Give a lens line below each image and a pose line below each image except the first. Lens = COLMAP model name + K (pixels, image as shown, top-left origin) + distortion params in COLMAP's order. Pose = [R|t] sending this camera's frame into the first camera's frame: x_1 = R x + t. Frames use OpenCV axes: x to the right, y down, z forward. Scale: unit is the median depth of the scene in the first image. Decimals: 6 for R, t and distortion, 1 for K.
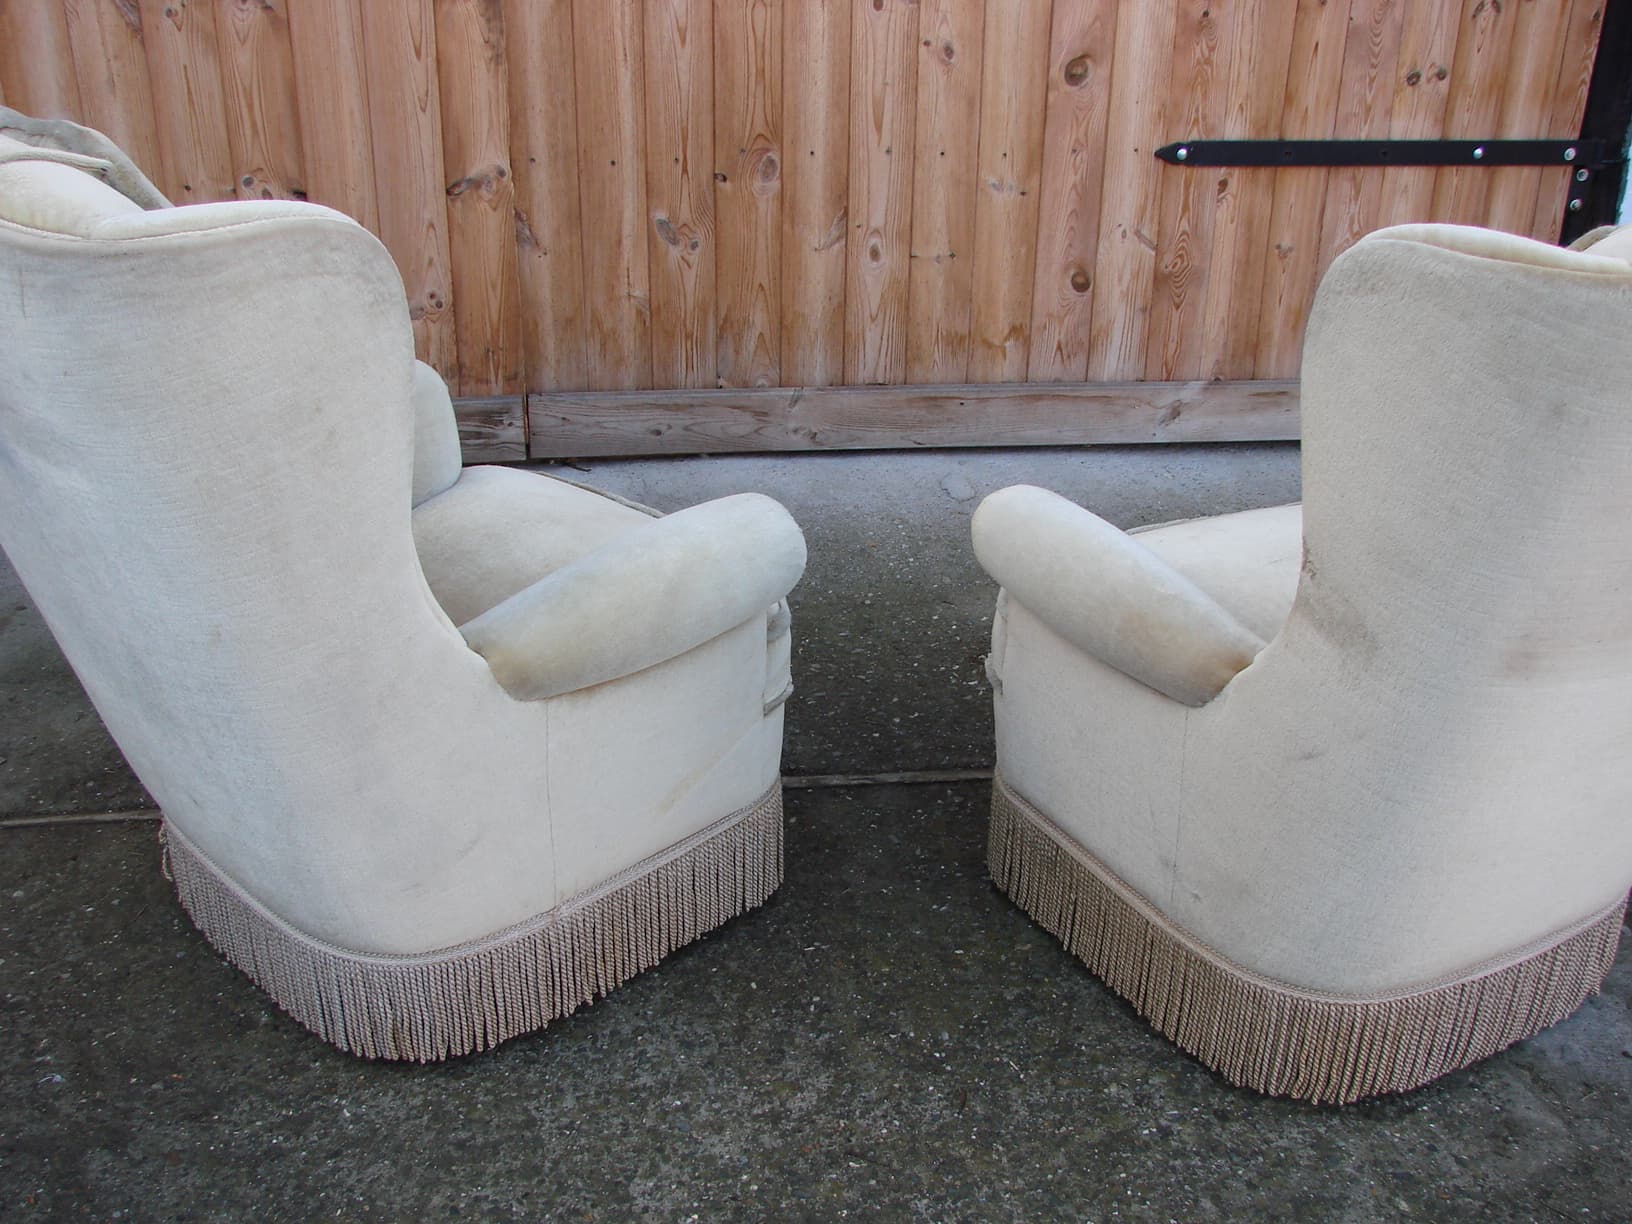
lens RADIAL K [[1735.8, 0, 825.7], [0, 1735.8, 625.0], [0, 0, 1]] dist [-0.217936, 0.271305]
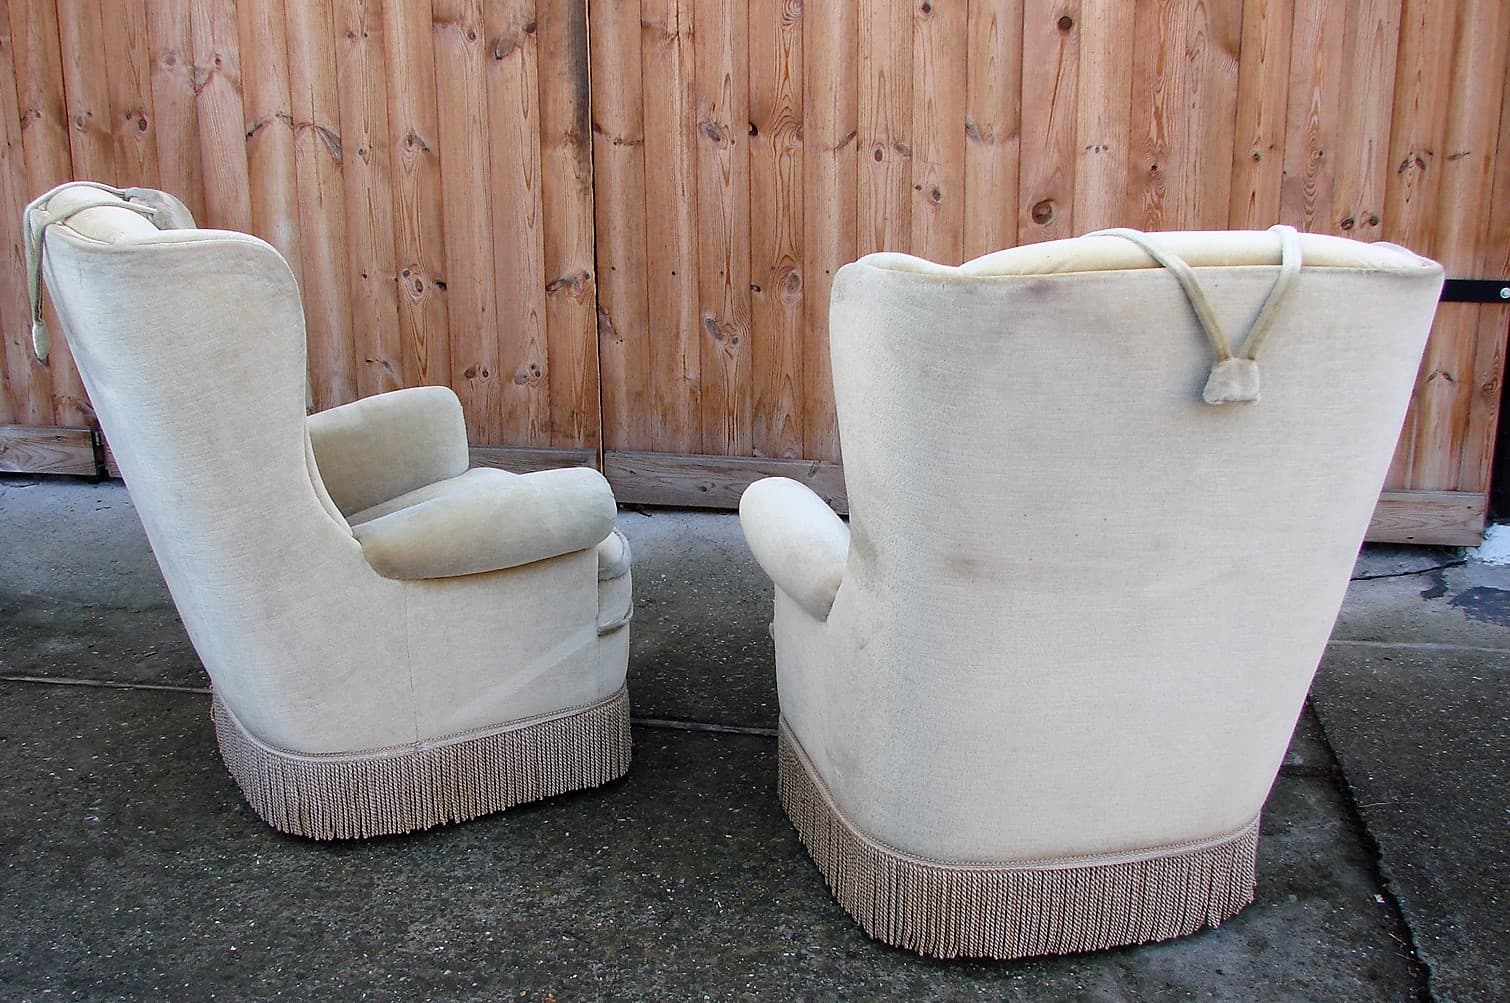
lens RADIAL K [[1732.4, 0, 716.4], [0, 1732.4, 503.1], [0, 0, 1]] dist [-0.223896, 0.284841]
pose [[0.952832, 0.066335, -0.296159, 0.303801], [-0.118009, 0.980011, -0.160163, 0.105623], [0.279615, 0.187557, 0.941614, -0.191298]]
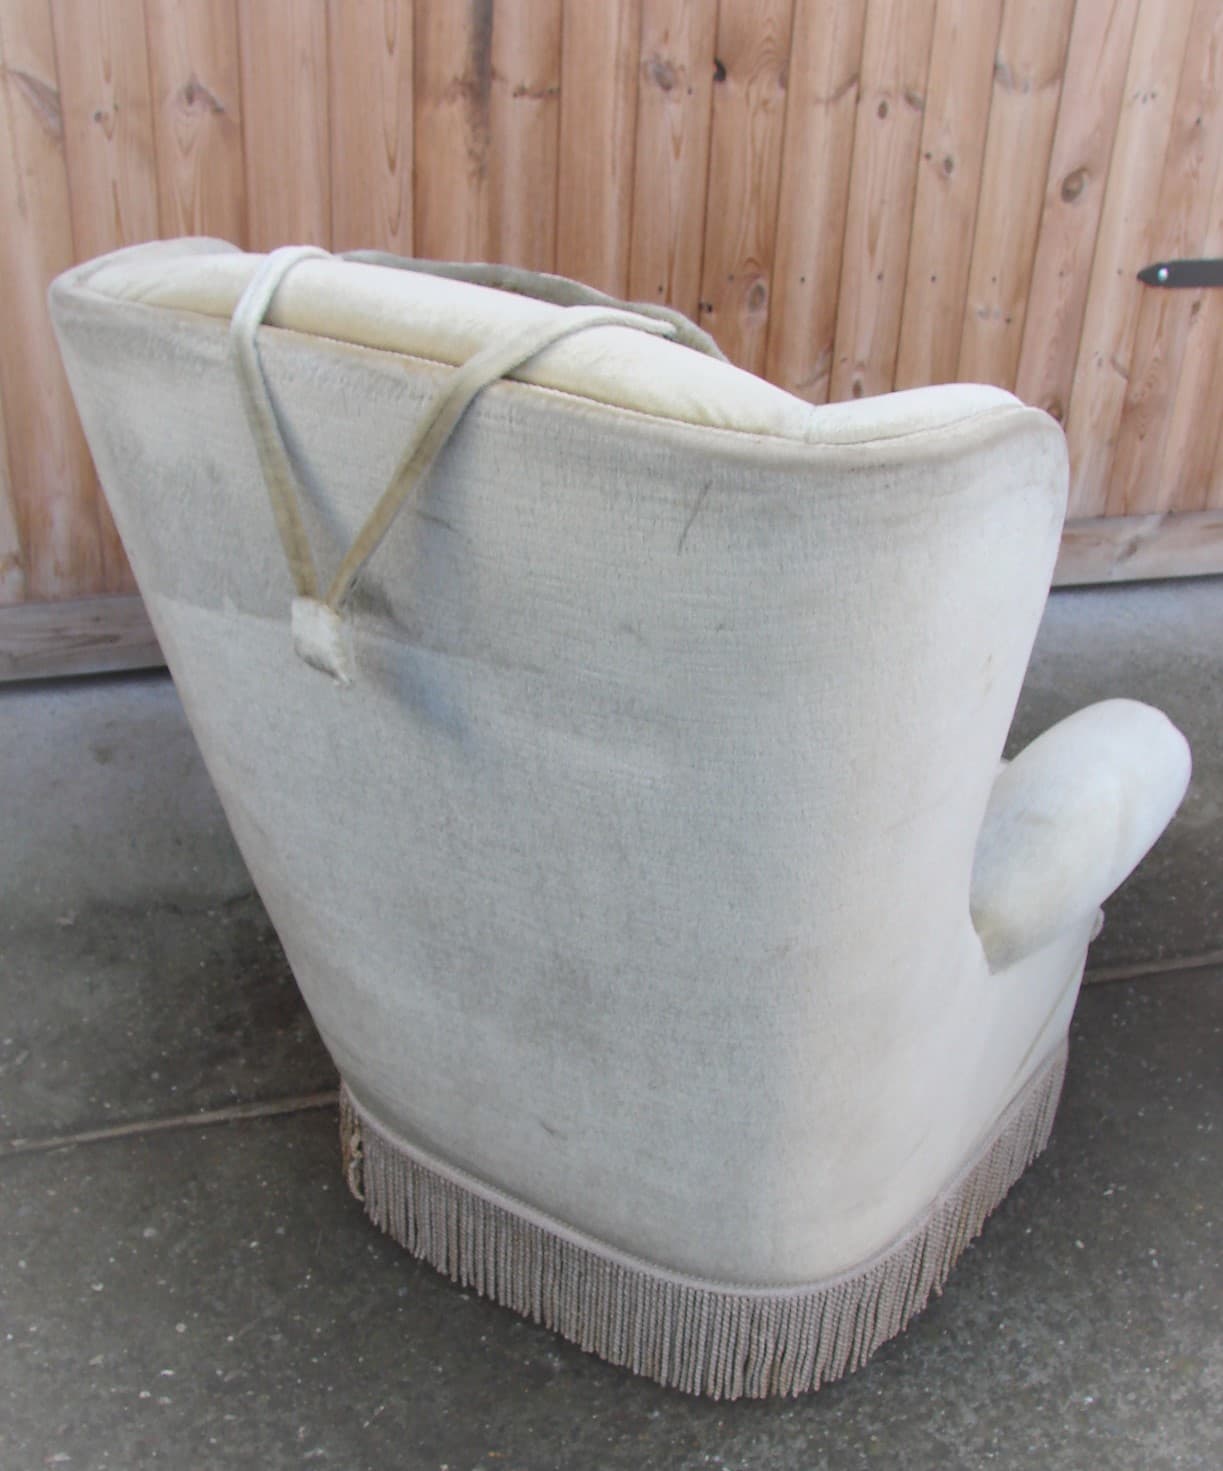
lens RADIAL K [[1733.3, 0, 574.8], [0, 1733.3, 825.5], [0, 0, 1]] dist [-0.205599, 0.250576]
pose [[0.986126, -0.068581, 0.151167, -0.281619], [0.060088, 0.996385, 0.060059, -0.050898], [-0.154739, -0.050142, 0.986682, 0.124375]]
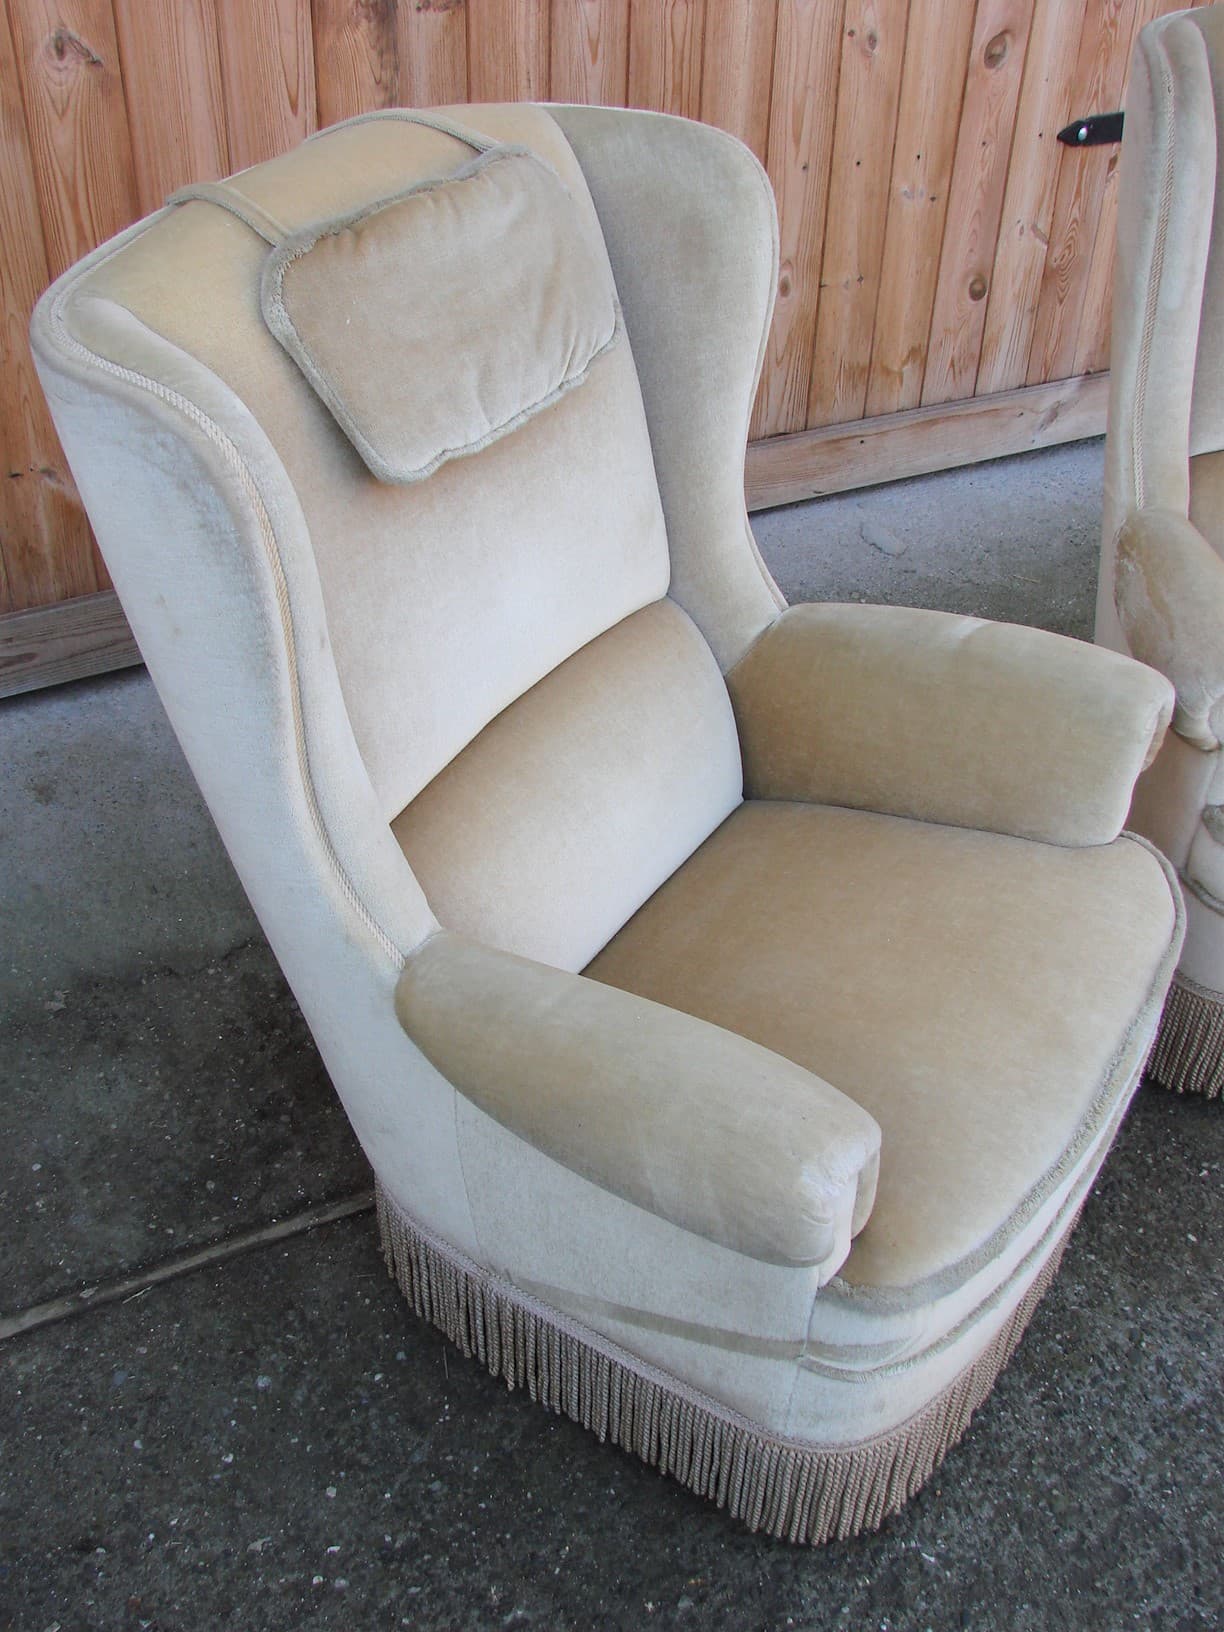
lens RADIAL K [[1735.8, 0, 574.0], [0, 1735.8, 819.2], [0, 0, 1]] dist [-0.217936, 0.271305]
pose [[0.943151, -0.207364, 0.259744, -0.357004], [0.155270, 0.965877, 0.207300, -0.158068], [-0.293867, -0.155185, 0.943165, 0.200958]]
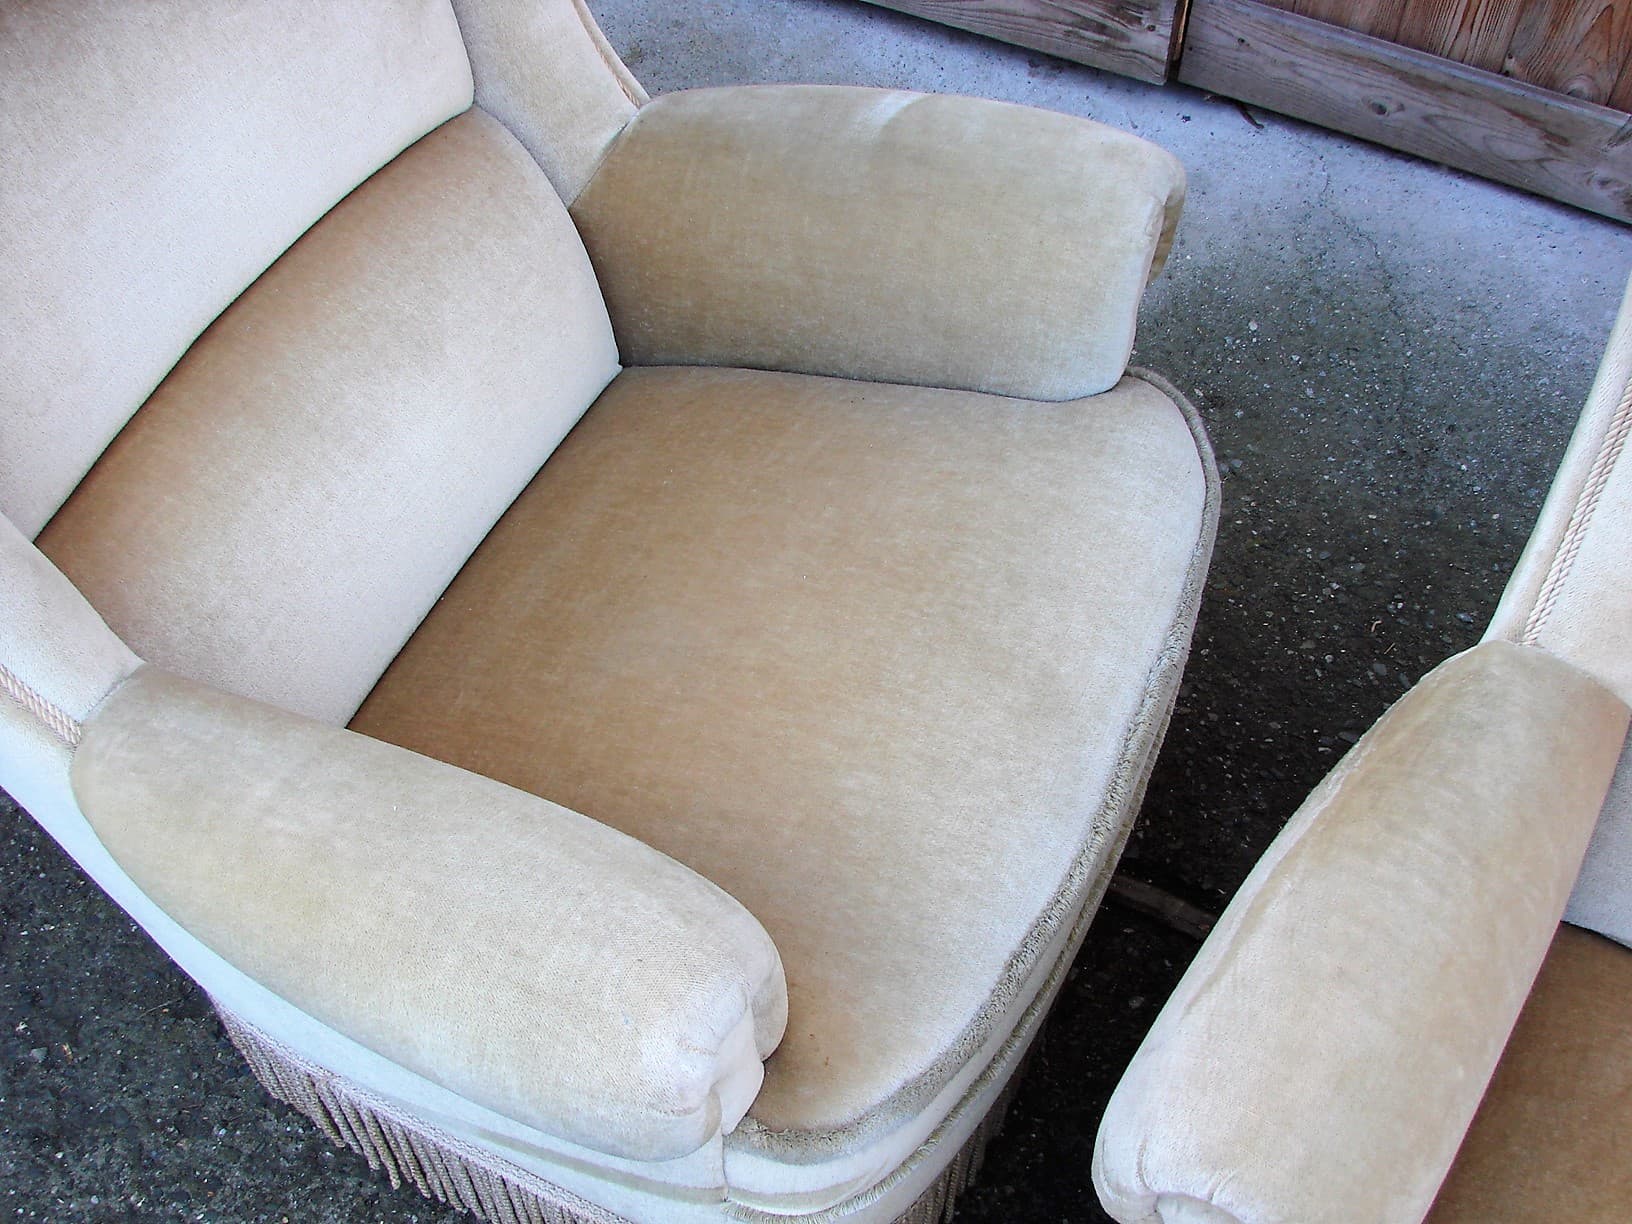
lens RADIAL K [[1735.8, 0, 825.7], [0, 1735.8, 625.0], [0, 0, 1]] dist [-0.217936, 0.271305]
pose [[0.824462, 0.436316, -0.360404, 0.036977], [-0.259097, 0.857206, 0.445047, -0.180084], [0.503121, -0.273545, 0.819782, 0.390256]]
